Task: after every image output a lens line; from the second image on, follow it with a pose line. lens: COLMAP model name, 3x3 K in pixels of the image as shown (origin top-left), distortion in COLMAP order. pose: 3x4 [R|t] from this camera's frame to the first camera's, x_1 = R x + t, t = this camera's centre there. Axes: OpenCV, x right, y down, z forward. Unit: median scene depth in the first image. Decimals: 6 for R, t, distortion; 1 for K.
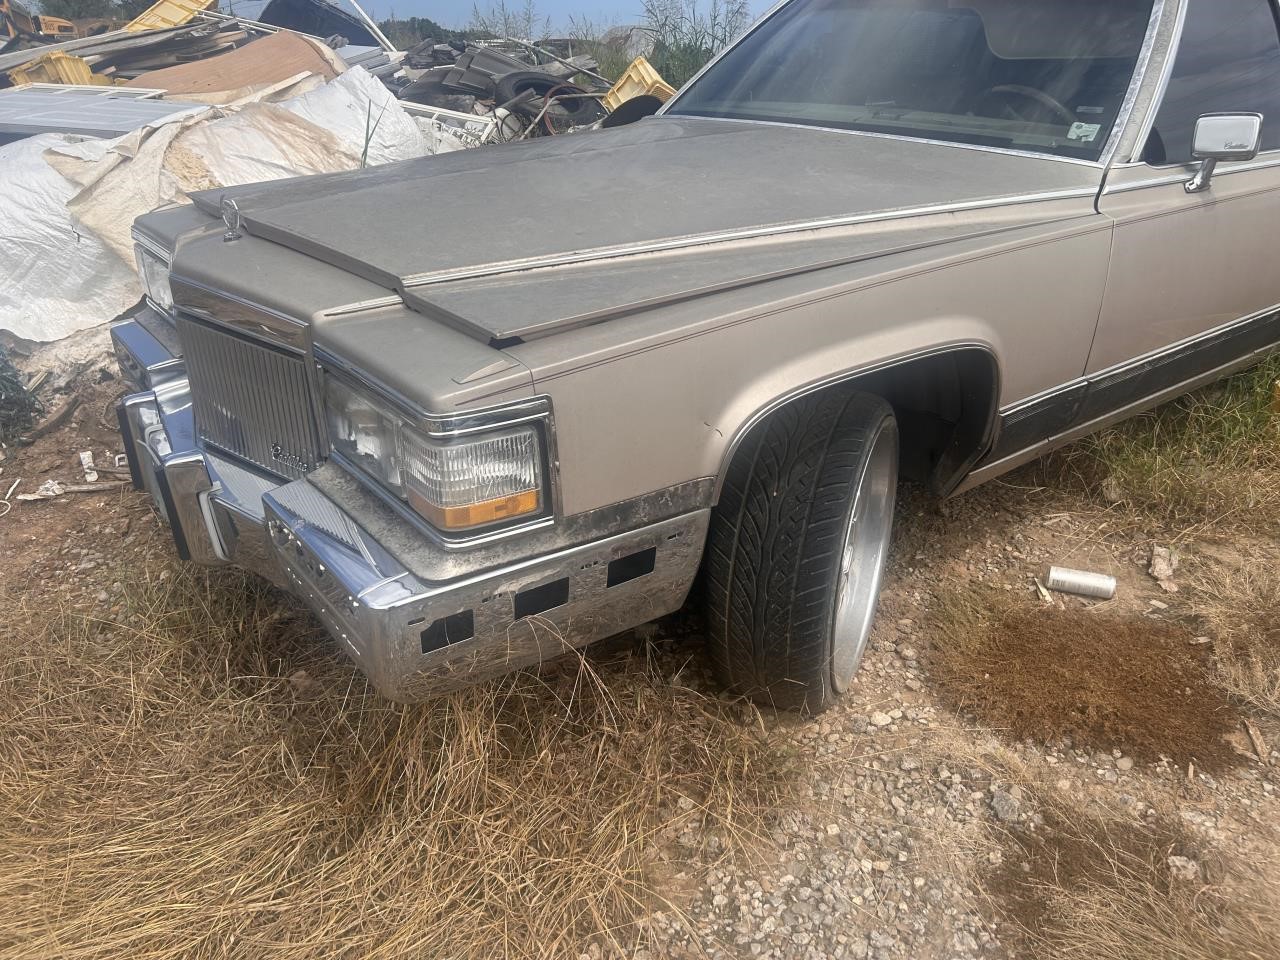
lens RADIAL K [[980.9, 0, 640.0], [0, 980.9, 480.0], [0, 0, 1]] dist [0.042288, -0.040944]
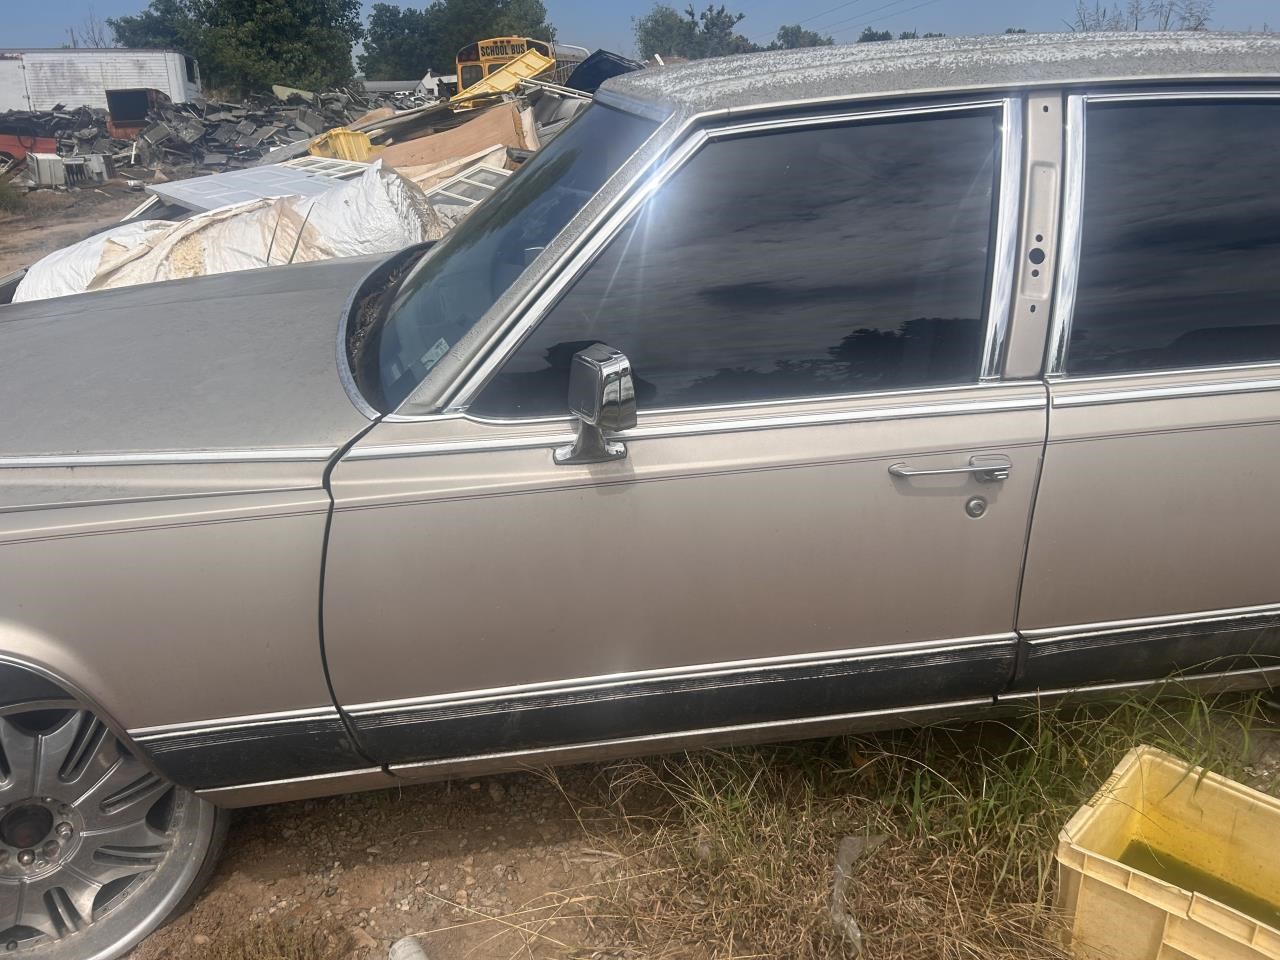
lens RADIAL K [[980.9, 0, 640.0], [0, 980.9, 480.0], [0, 0, 1]] dist [0.042288, -0.040944]
pose [[0.846920, 0.166059, -0.505125, 0.912317], [-0.171201, 0.984555, 0.036626, -0.309215], [0.503406, 0.055458, 0.862269, 0.476981]]
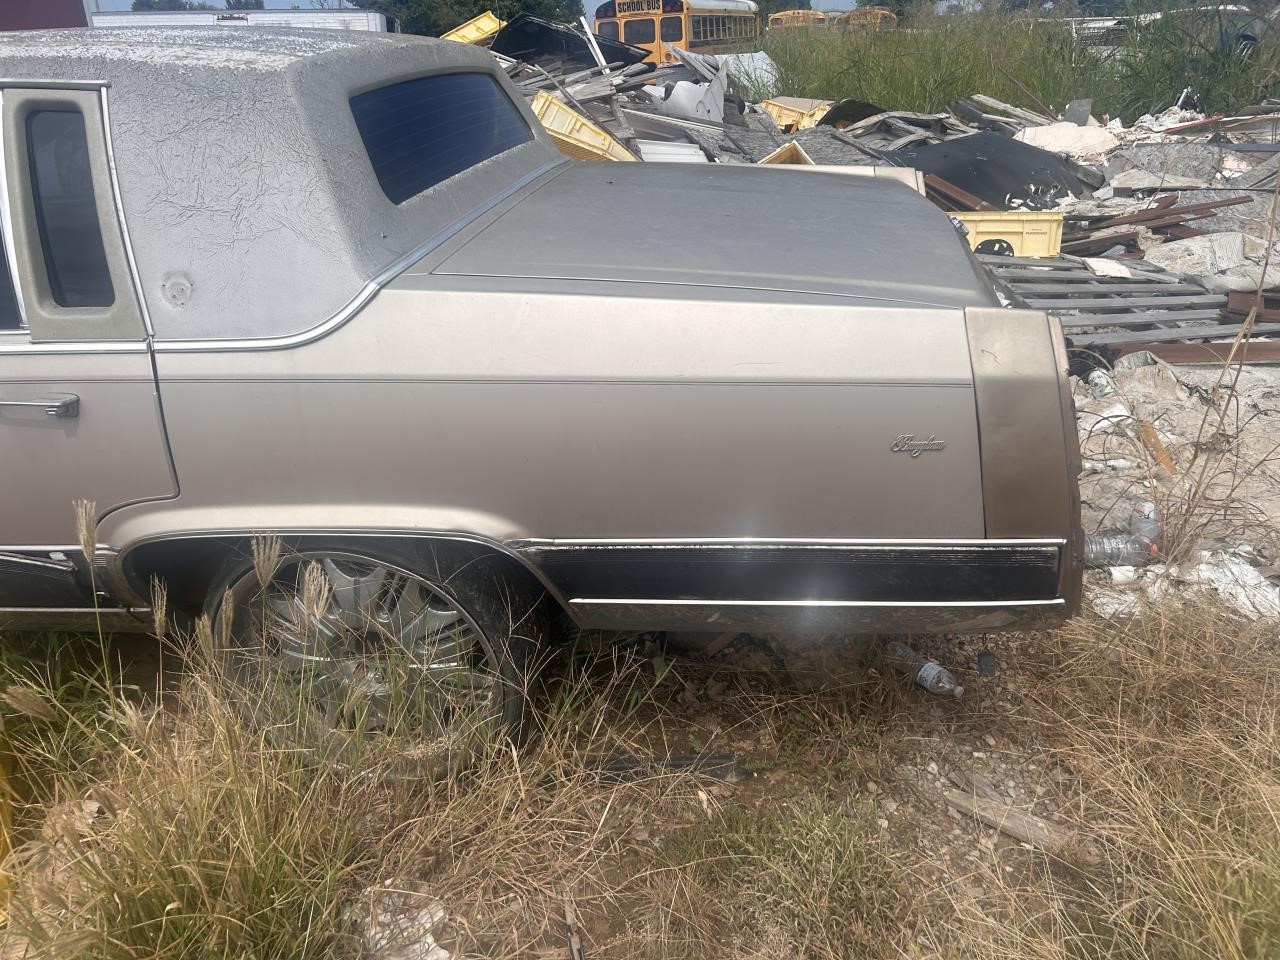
lens RADIAL K [[978.2, 0, 640.0], [0, 978.2, 480.0], [0, 0, 1]] dist [0.057223, -0.059339]
pose [[0.694480, 0.257673, -0.671790, 1.768431], [-0.237850, 0.963400, 0.123641, -0.533747], [0.679062, 0.073919, 0.730350, 1.041408]]
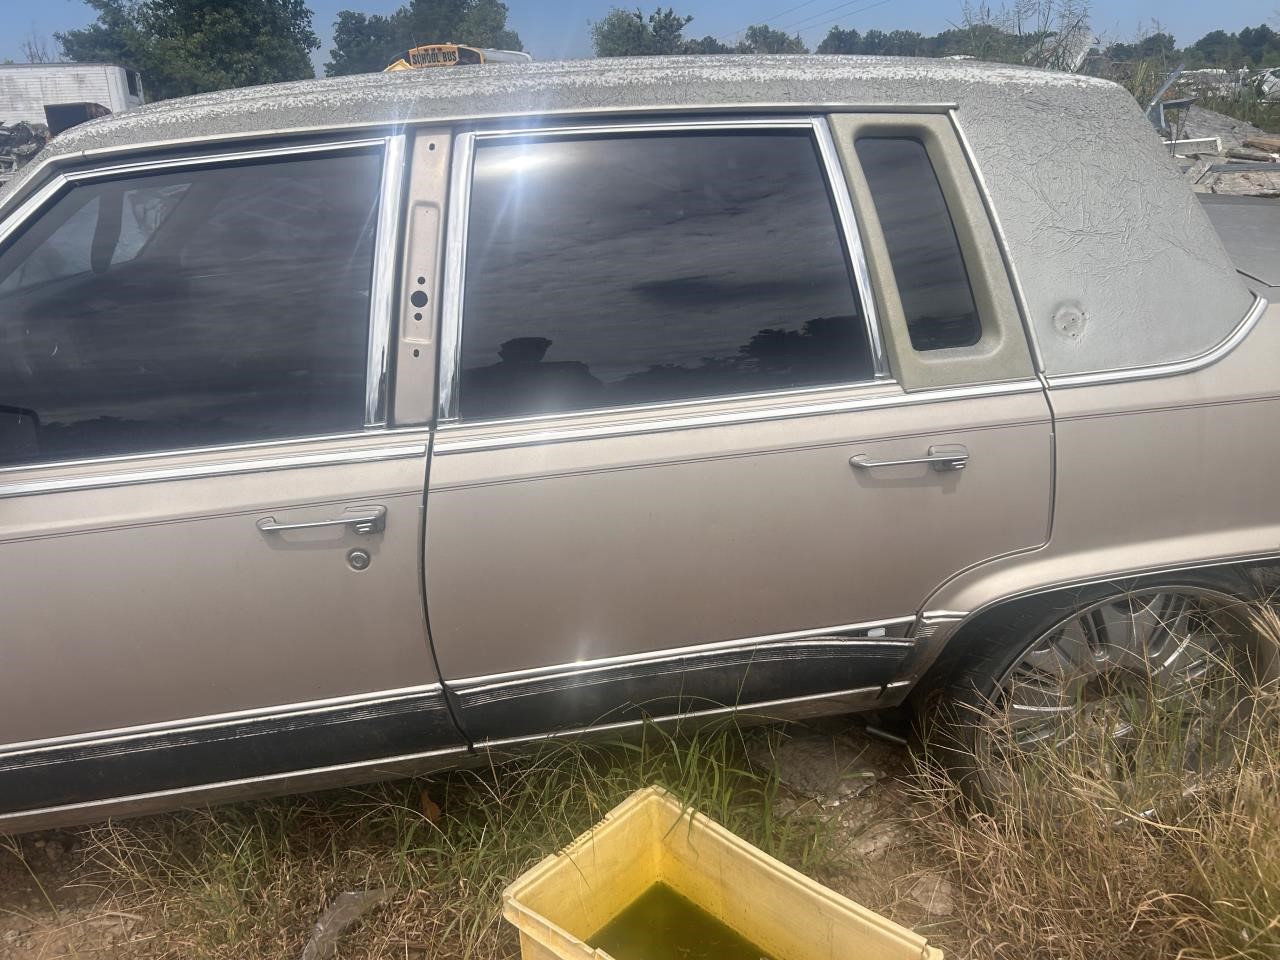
lens RADIAL K [[978.2, 0, 640.0], [0, 978.2, 480.0], [0, 0, 1]] dist [0.057223, -0.059339]
pose [[0.858096, 0.143209, -0.493116, 1.192469], [-0.146182, 0.988715, 0.032760, -0.391405], [0.492242, 0.043974, 0.869347, 0.664581]]
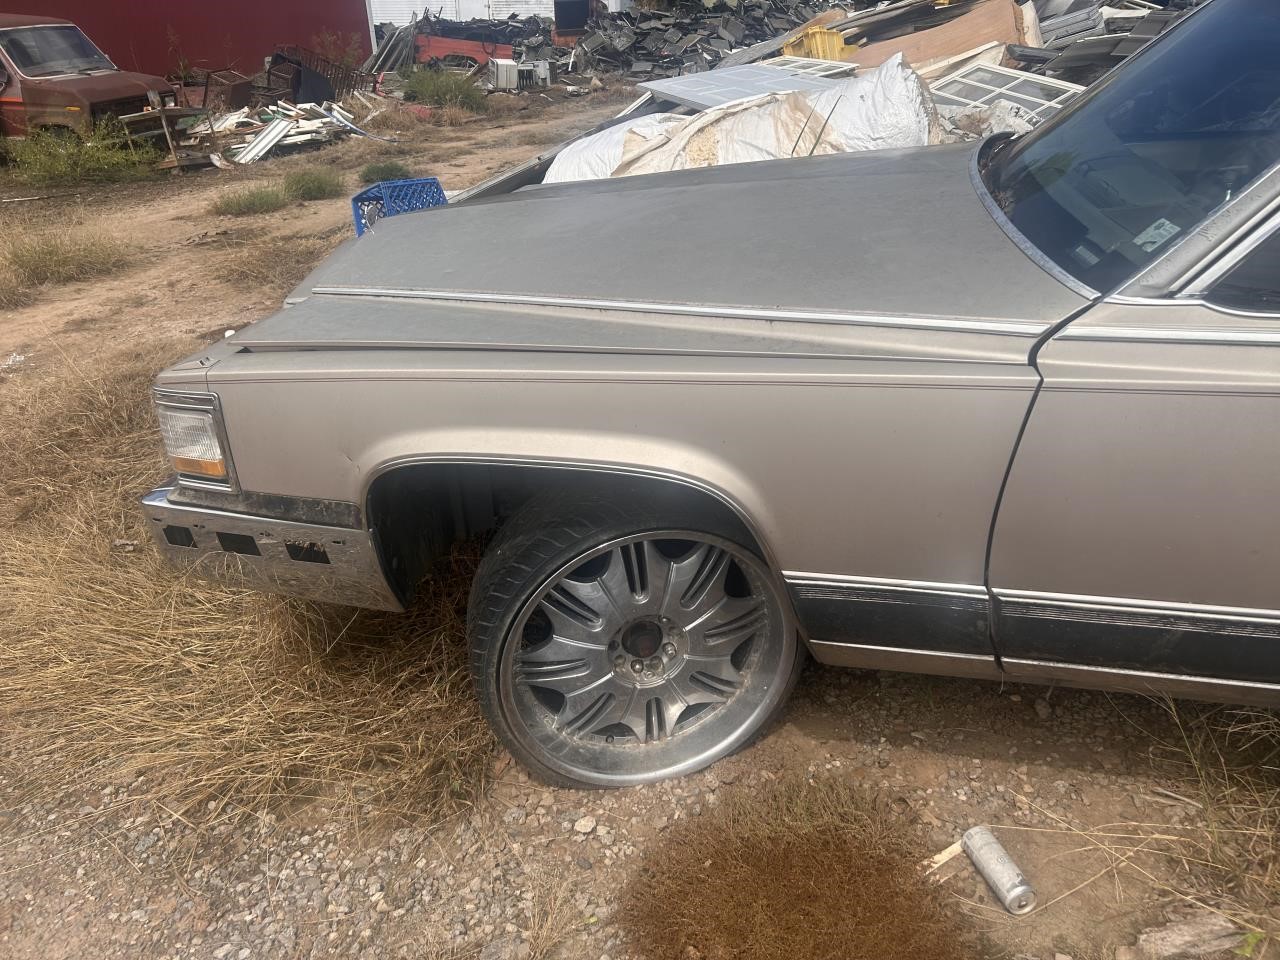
lens RADIAL K [[980.9, 0, 640.0], [0, 980.9, 480.0], [0, 0, 1]] dist [0.042288, -0.040944]
pose [[0.597062, 0.317549, -0.736668, 0.754310], [-0.270529, 0.944225, 0.187758, -0.228685], [0.755203, 0.087187, 0.649667, 0.342846]]
